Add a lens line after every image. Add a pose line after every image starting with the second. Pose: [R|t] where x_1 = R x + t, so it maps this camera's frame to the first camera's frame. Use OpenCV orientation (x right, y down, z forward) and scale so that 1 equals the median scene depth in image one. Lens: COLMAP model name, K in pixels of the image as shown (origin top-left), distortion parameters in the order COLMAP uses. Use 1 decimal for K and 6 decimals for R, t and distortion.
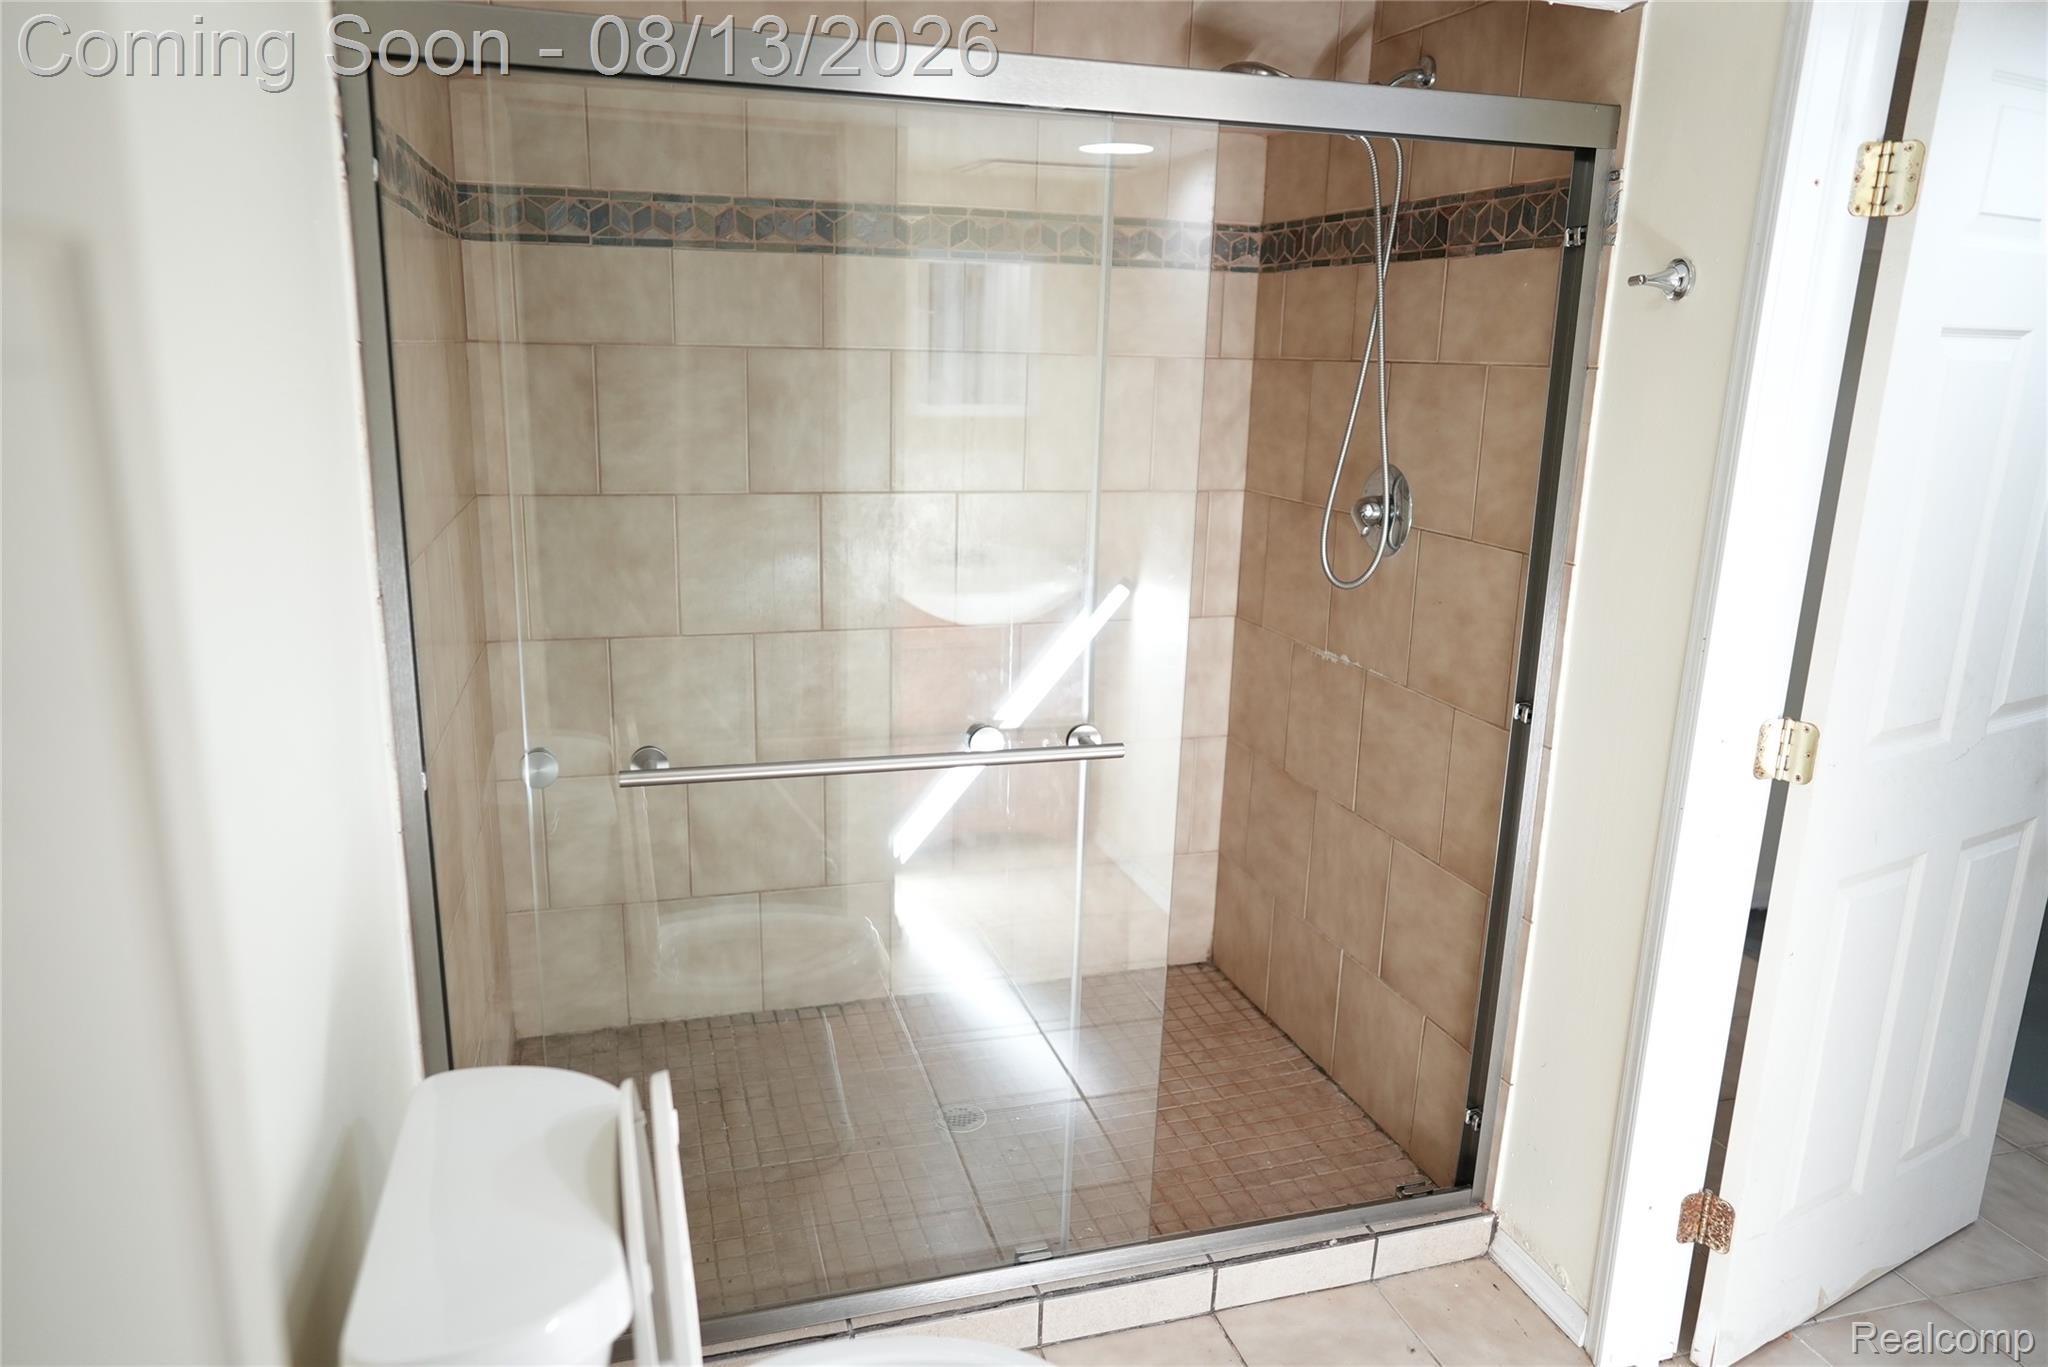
lens RADIAL K [[1366.4, 0, 1027.1], [0, 1366.4, 693.2], [0, 0, 1]] dist [-0.037401, 0.048583]
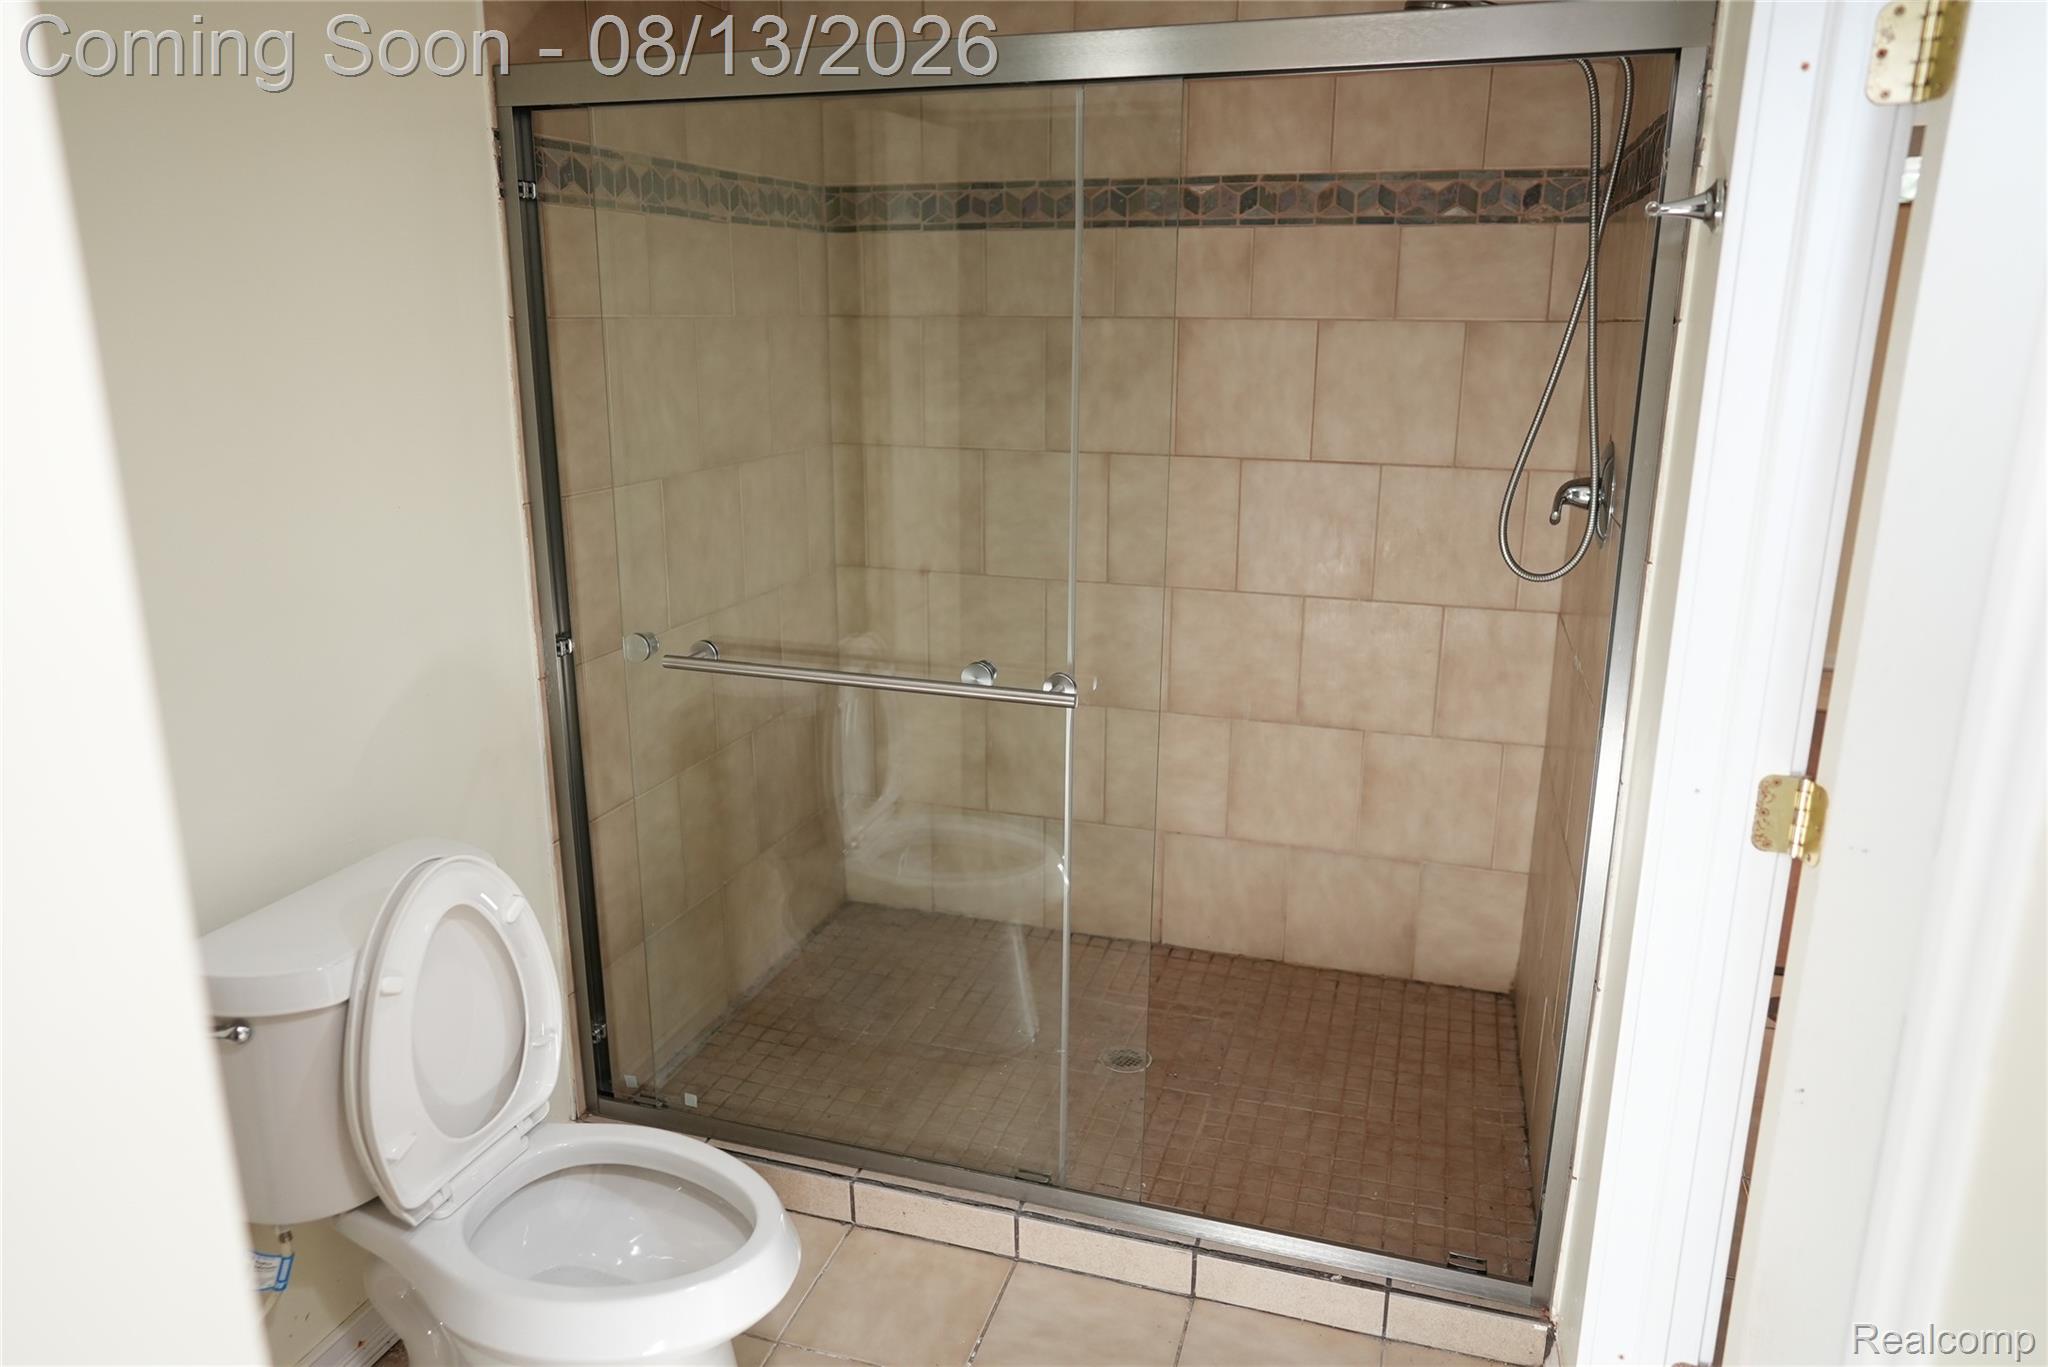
lens RADIAL K [[1366.4, 0, 1016.9], [0, 1366.4, 682.6], [0, 0, 1]] dist [-0.037401, 0.048583]
pose [[0.821407, 0.129323, -0.555488, 0.434735], [-0.125093, 0.991089, 0.045759, -0.009694], [0.556456, 0.031901, 0.830265, 0.086458]]
